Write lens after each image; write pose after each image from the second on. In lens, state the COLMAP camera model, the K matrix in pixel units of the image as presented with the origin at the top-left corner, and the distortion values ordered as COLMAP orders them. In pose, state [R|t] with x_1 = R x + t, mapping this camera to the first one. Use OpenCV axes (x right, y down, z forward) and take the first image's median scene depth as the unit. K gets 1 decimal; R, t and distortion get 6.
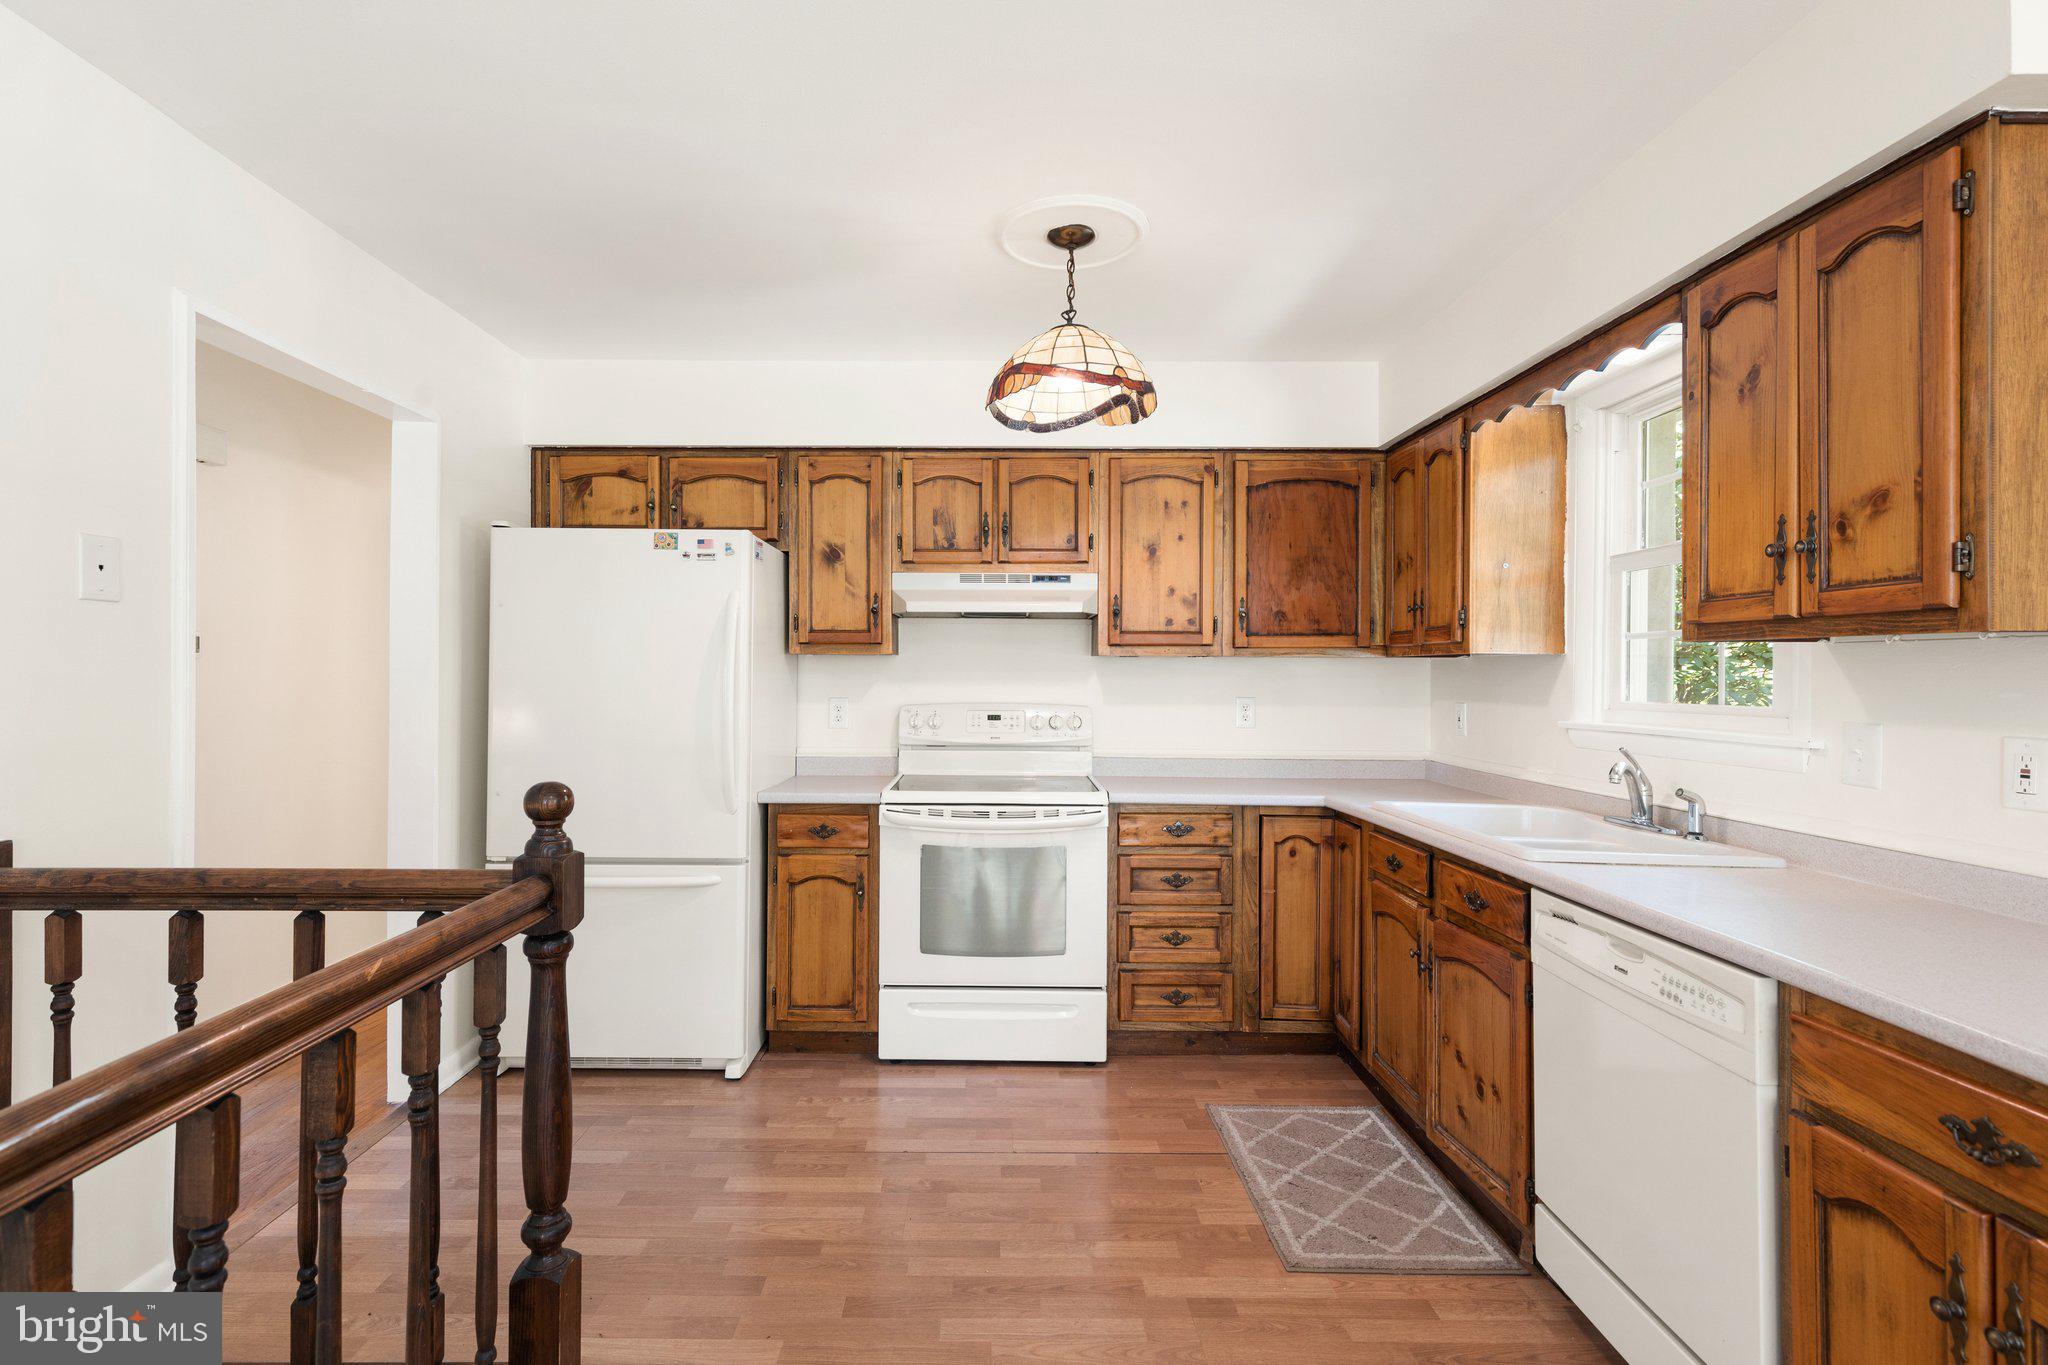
lens RADIAL K [[934.7, 0, 1024.0], [0, 934.7, 682.5], [0, 0, 1]] dist [0.002745, 0.000127]
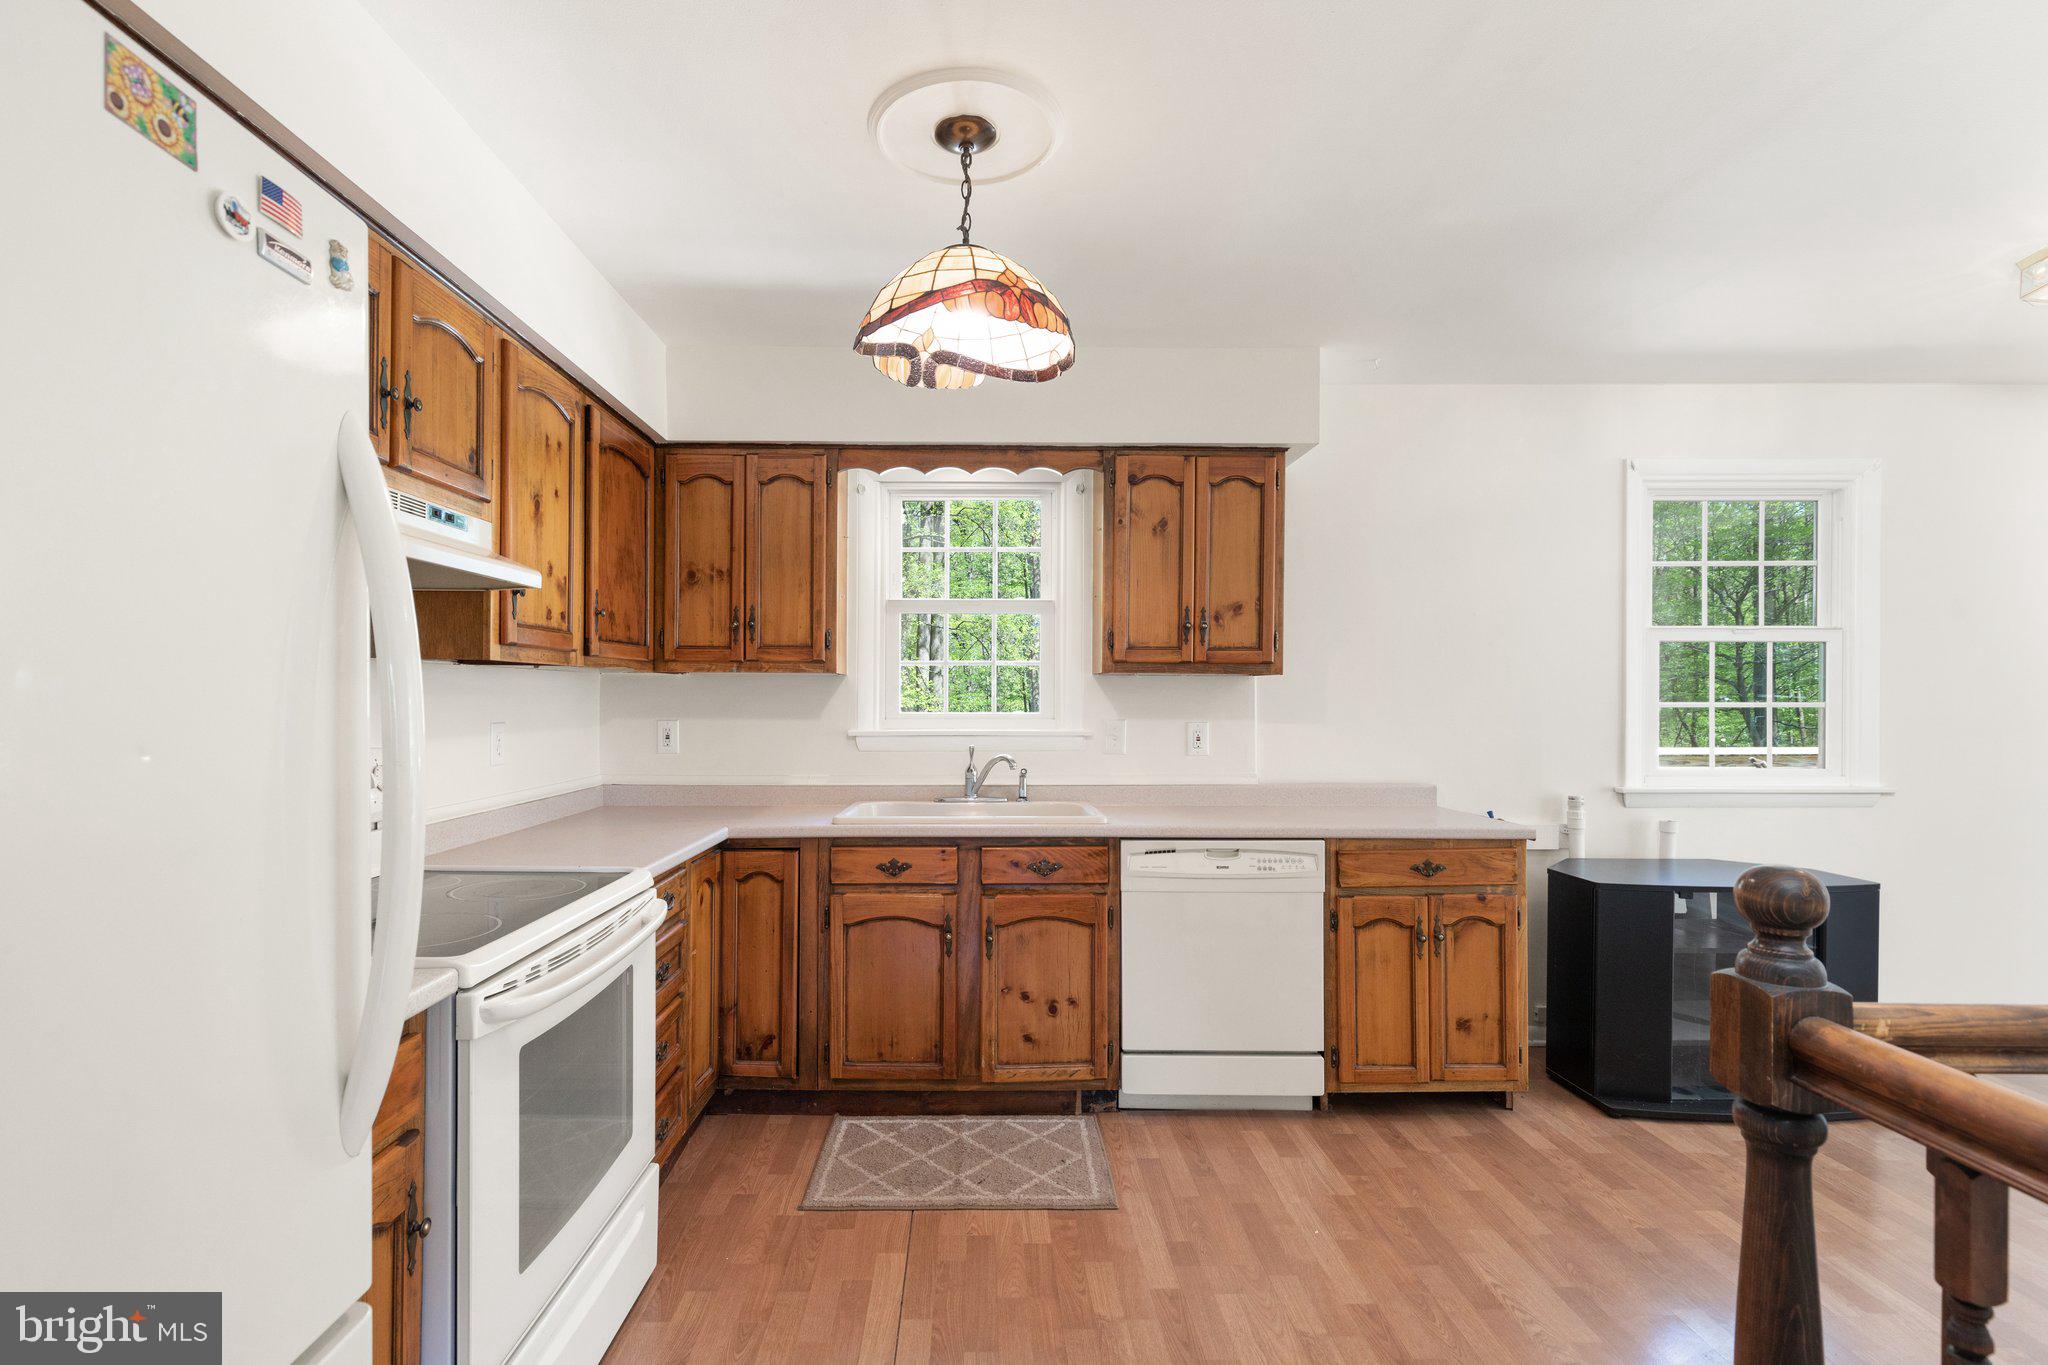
lens RADIAL K [[927.8, 0, 963.7], [0, 927.8, 705.3], [0, 0, 1]] dist [0.001709, 0.000036]
pose [[0.045131, -0.013816, 0.998886, -0.840589], [0.005097, 0.999895, 0.013600, -0.009509], [-0.998968, 0.004478, 0.045197, 1.104960]]
